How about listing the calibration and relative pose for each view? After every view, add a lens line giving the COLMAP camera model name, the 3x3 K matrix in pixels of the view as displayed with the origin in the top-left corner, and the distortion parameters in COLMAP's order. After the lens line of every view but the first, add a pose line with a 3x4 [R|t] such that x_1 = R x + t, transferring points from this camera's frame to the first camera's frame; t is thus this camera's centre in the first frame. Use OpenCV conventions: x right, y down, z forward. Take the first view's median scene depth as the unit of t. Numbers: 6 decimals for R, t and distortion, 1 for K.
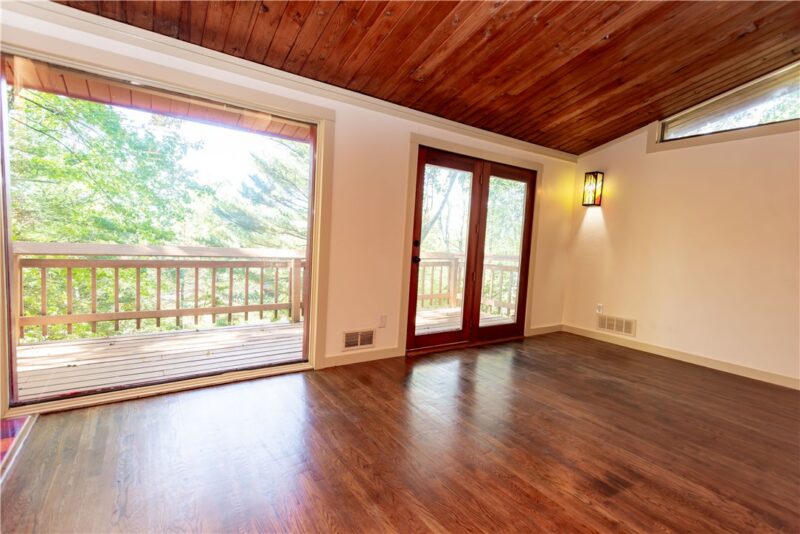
lens RADIAL K [[370.8, 0, 400.0], [0, 370.8, 267.0], [0, 0, 1]] dist [0.000054, -0.000184]
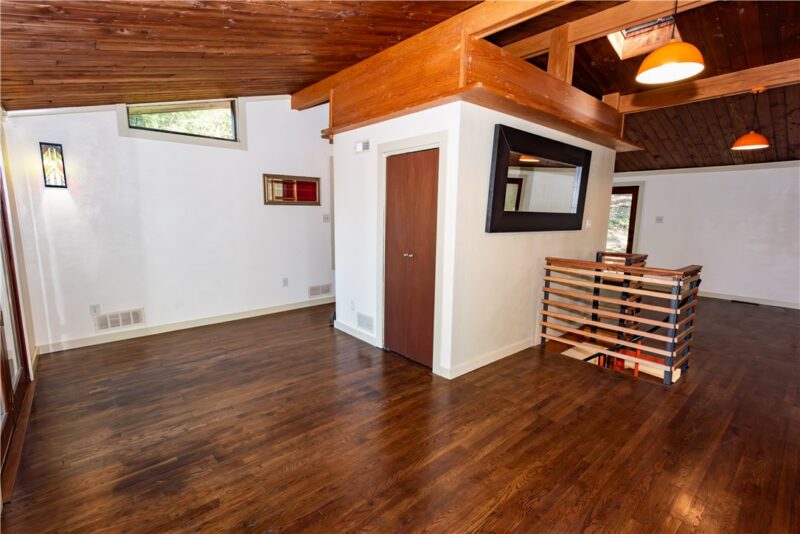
lens RADIAL K [[370.8, 0, 400.0], [0, 370.8, 267.0], [0, 0, 1]] dist [0.000054, -0.000184]
pose [[-0.132023, -0.194901, 0.971897, -0.072533], [0.055963, 0.977450, 0.203617, -0.022912], [-0.989666, 0.081273, -0.118139, 0.073943]]
